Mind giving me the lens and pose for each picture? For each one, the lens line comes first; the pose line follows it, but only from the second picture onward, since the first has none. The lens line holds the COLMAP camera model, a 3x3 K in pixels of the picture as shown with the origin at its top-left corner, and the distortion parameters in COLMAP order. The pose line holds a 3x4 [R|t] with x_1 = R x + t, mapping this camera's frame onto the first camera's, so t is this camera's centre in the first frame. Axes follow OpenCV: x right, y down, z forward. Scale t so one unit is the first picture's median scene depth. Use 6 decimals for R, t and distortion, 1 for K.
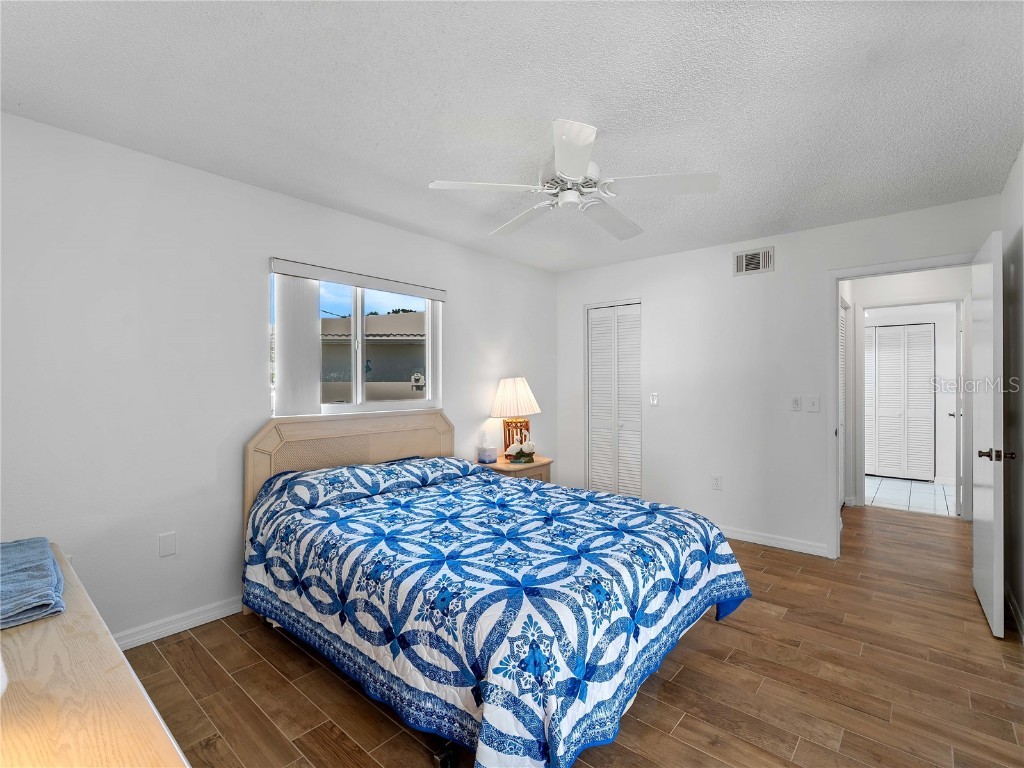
lens RADIAL K [[465.8, 0, 514.4], [0, 465.8, 388.9], [0, 0, 1]] dist [0.000466, -0.003911]
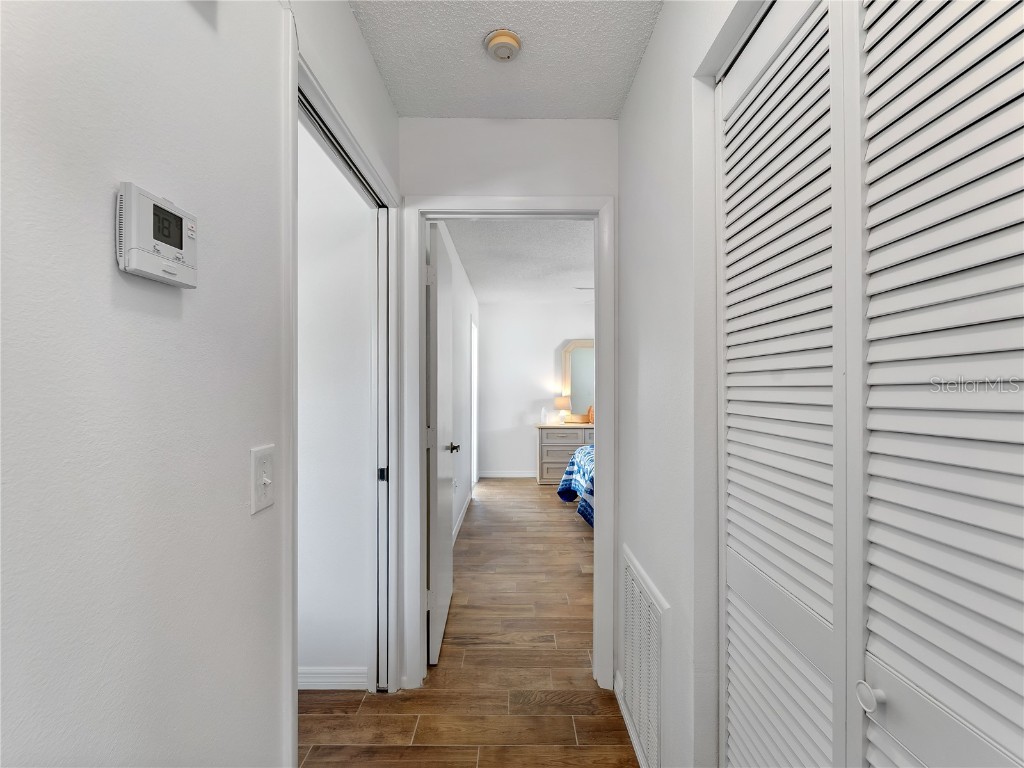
lens RADIAL K [[465.8, 0, 514.4], [0, 465.8, 388.9], [0, 0, 1]] dist [0.000466, -0.003911]
pose [[-0.750496, 0.004911, -0.660857, 2.013098], [-0.000249, 0.999970, 0.007714, -0.018900], [0.660875, 0.005954, -0.750472, 2.371767]]
